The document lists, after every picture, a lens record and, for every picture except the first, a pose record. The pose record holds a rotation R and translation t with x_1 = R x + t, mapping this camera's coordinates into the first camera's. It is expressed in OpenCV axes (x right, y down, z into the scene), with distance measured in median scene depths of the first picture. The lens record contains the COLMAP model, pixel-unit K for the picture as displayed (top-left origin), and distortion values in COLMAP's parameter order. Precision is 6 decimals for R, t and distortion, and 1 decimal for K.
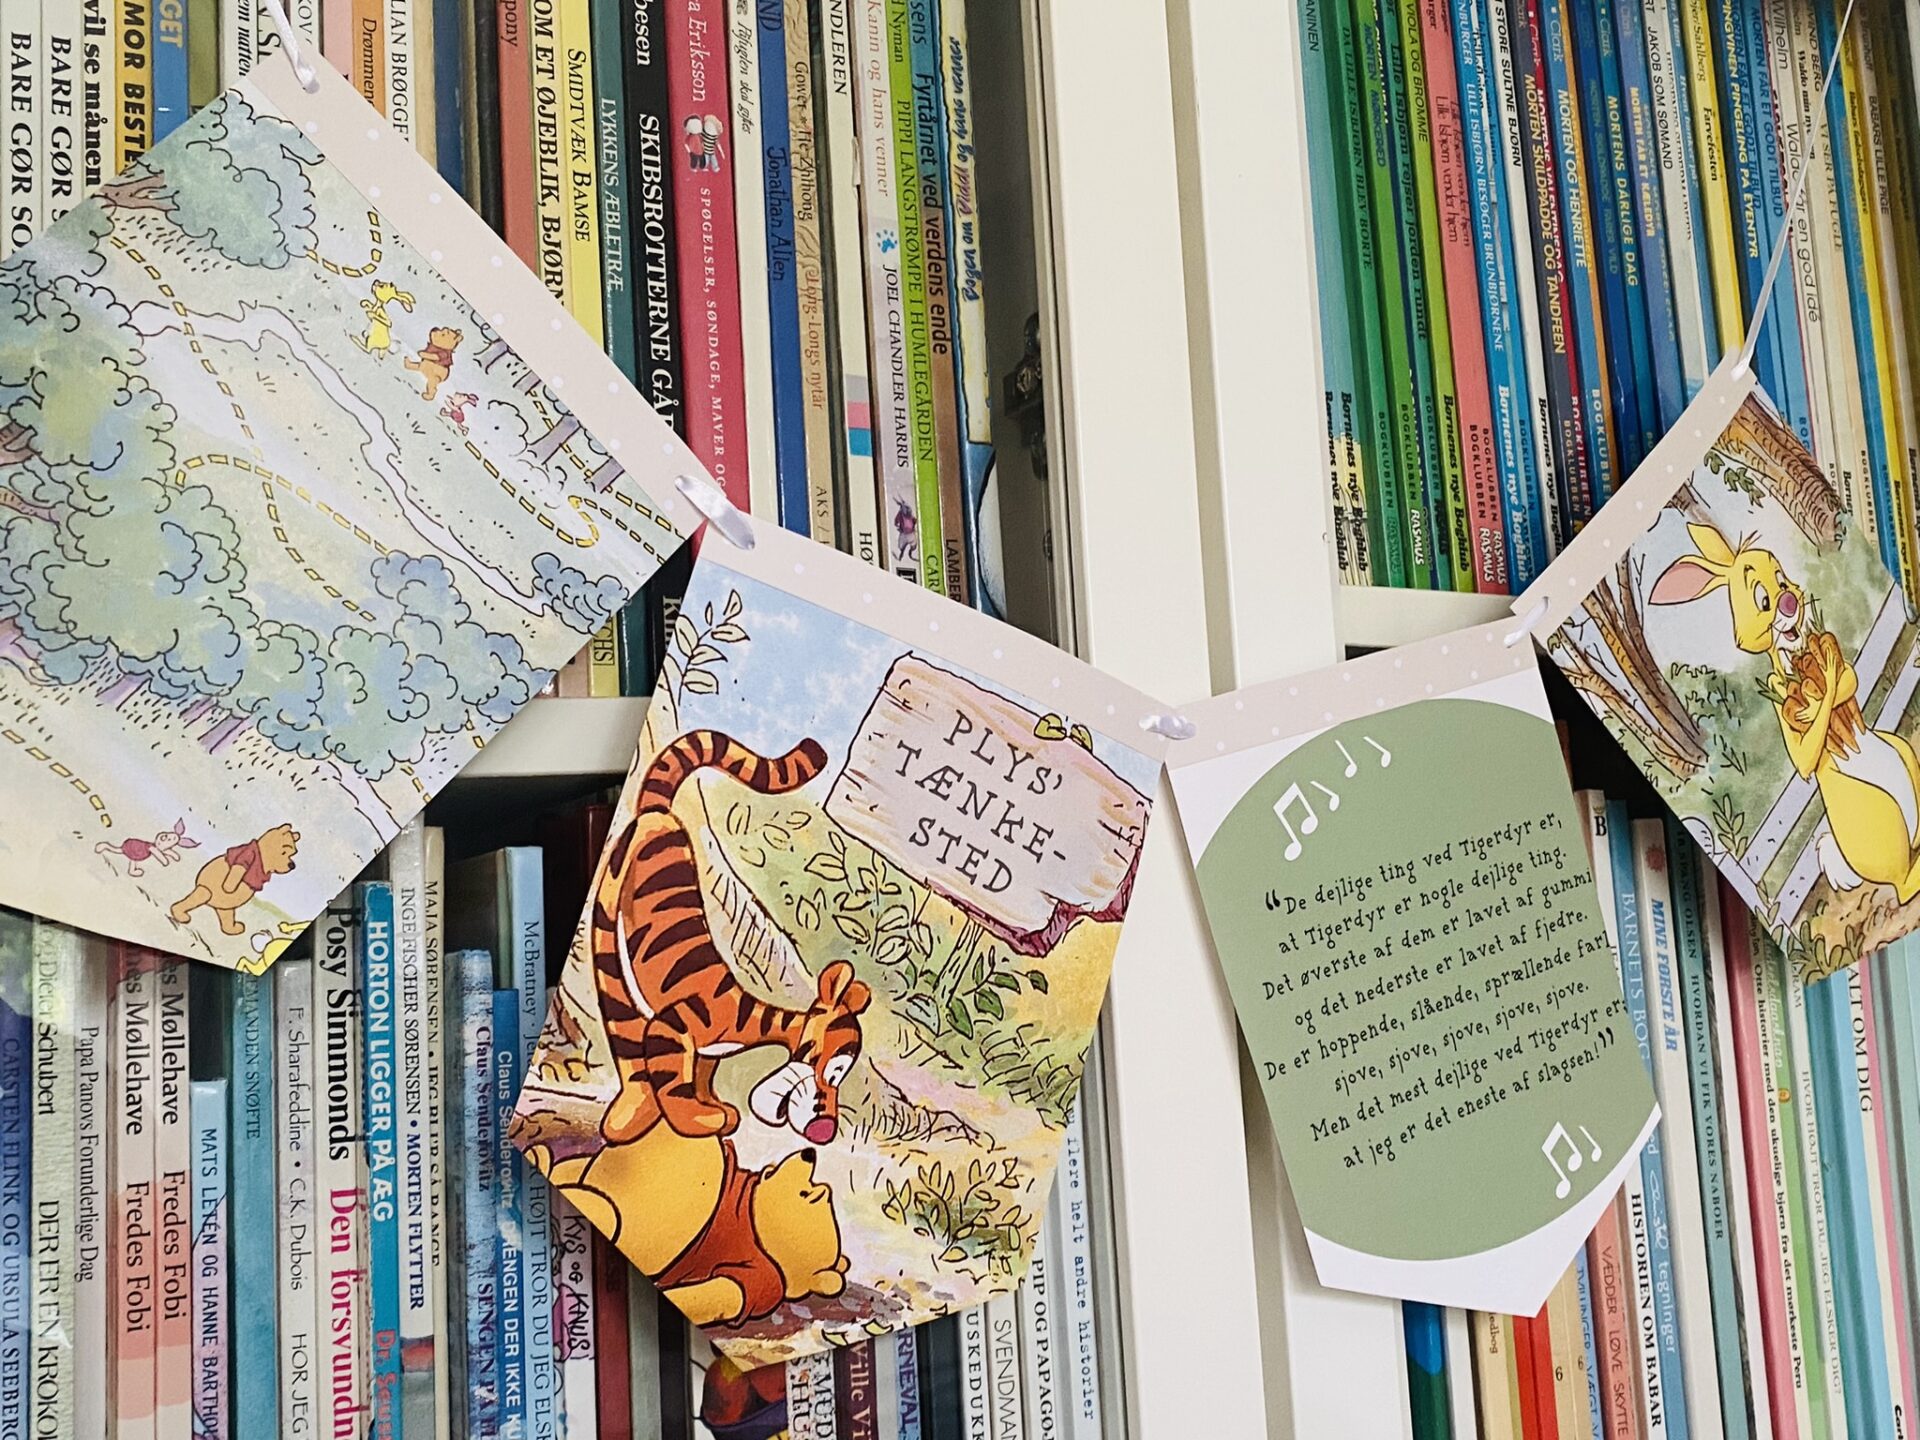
lens RADIAL K [[2095.7, 0, 954.6], [0, 2095.7, 705.9], [0, 0, 1]] dist [0.012030, 0.000000]
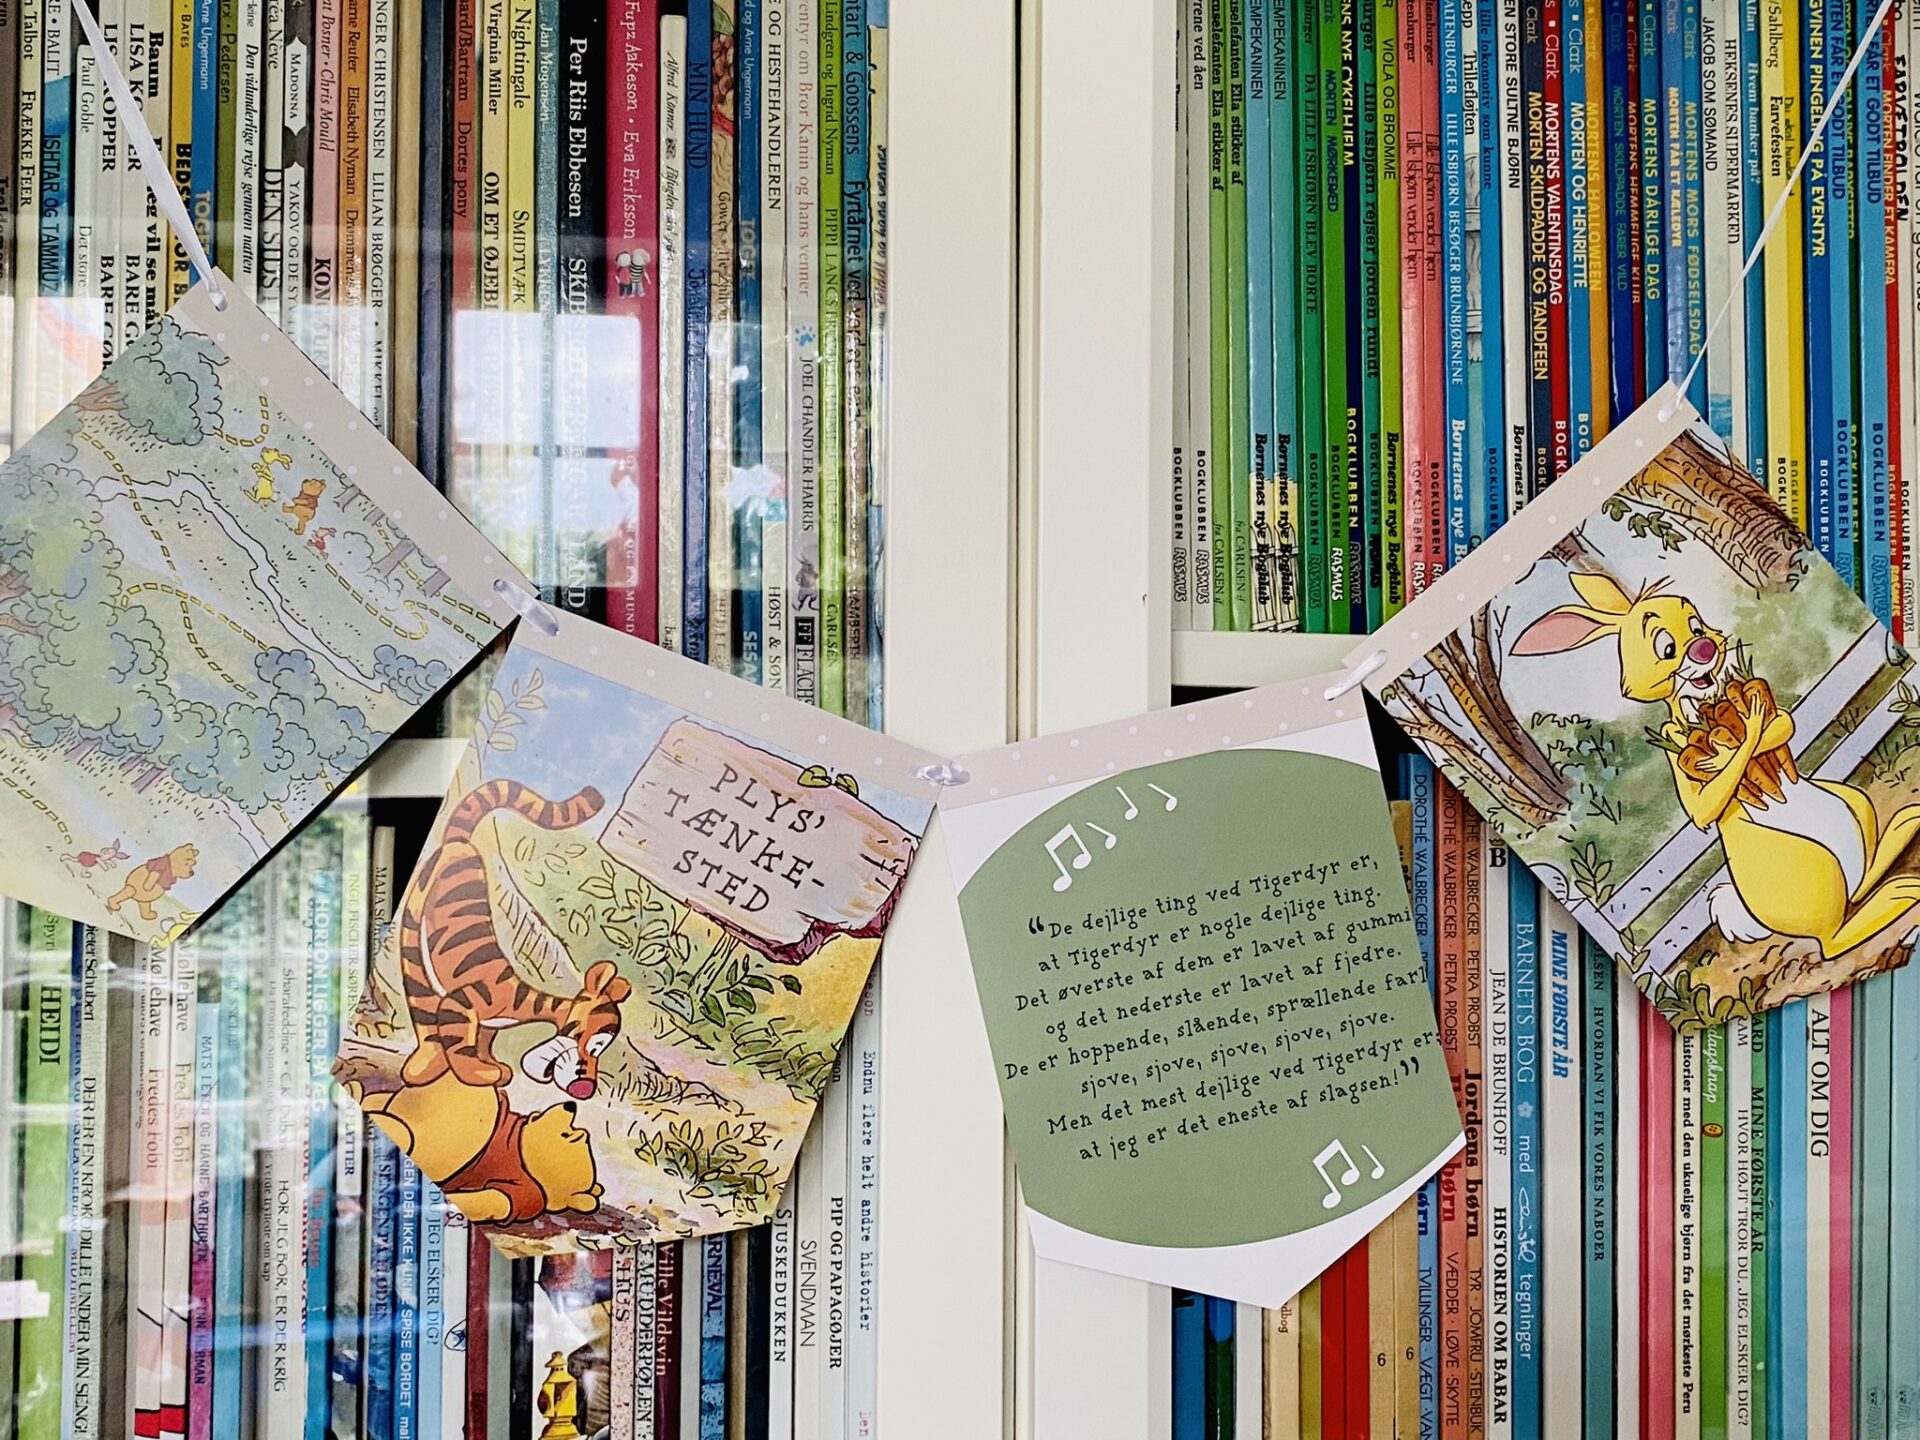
lens RADIAL K [[2095.7, 0, 949.5], [0, 2095.7, 726.9], [0, 0, 1]] dist [0.012030, 0.000000]
pose [[0.904192, 0.051167, -0.424051, 0.521066], [-0.003511, 0.993655, 0.112412, -0.128273], [0.427113, -0.100154, 0.898634, -0.043424]]
